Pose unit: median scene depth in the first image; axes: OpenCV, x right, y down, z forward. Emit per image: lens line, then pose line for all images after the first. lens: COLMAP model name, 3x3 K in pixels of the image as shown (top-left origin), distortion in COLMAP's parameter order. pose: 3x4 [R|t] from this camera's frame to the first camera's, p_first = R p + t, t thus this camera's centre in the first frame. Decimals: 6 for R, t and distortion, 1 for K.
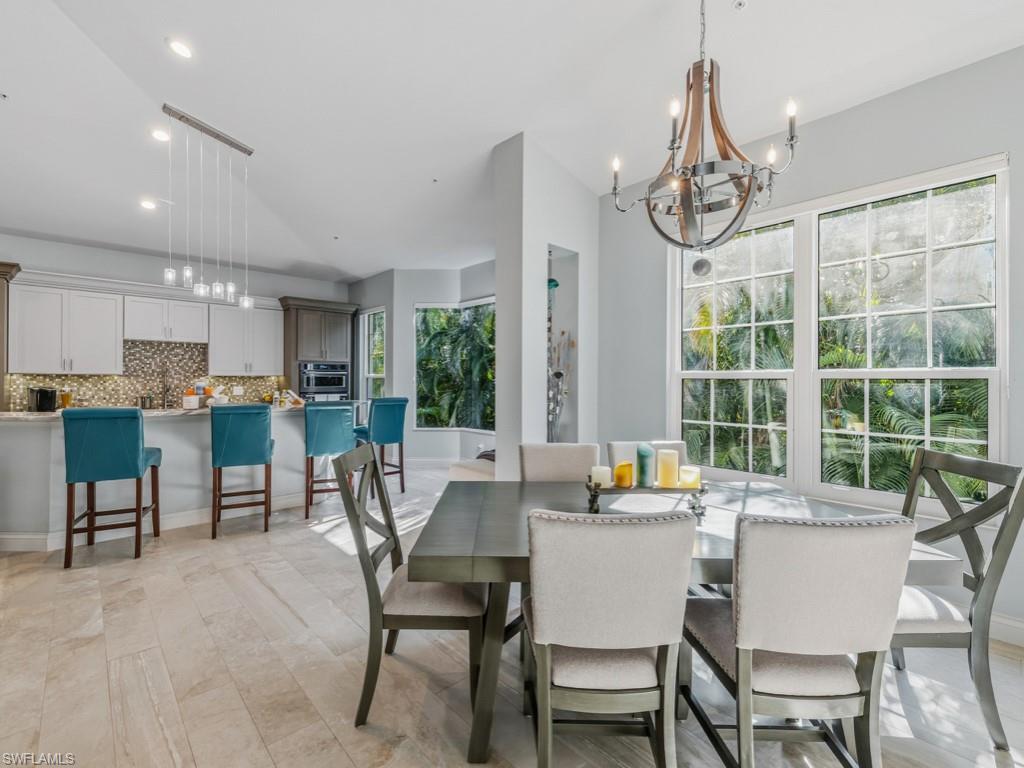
lens RADIAL K [[459.9, 0, 518.0], [0, 459.9, 379.0], [0, 0, 1]] dist [-0.000720, -0.000521]
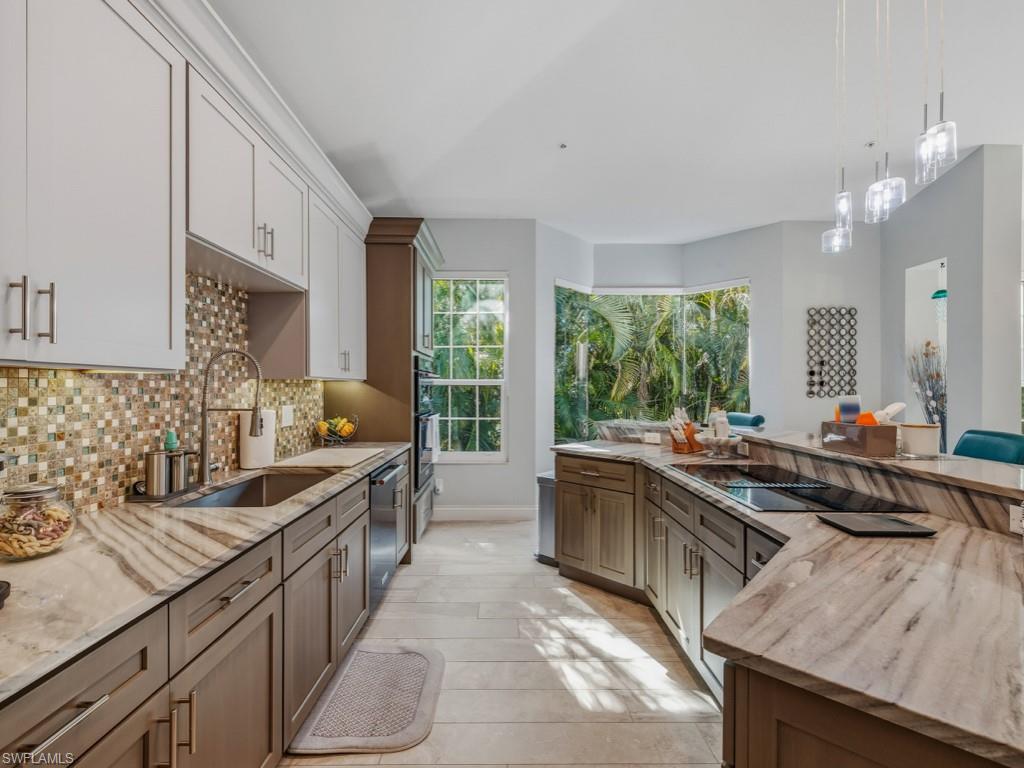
lens RADIAL K [[459.3, 0, 511.8], [0, 459.3, 389.1], [0, 0, 1]] dist [0.001475, -0.000072]
pose [[0.670082, -0.003318, 0.742280, -0.882569], [-0.001066, 0.999985, 0.005432, -0.001162], [-0.742286, -0.004431, 0.670068, 0.658517]]
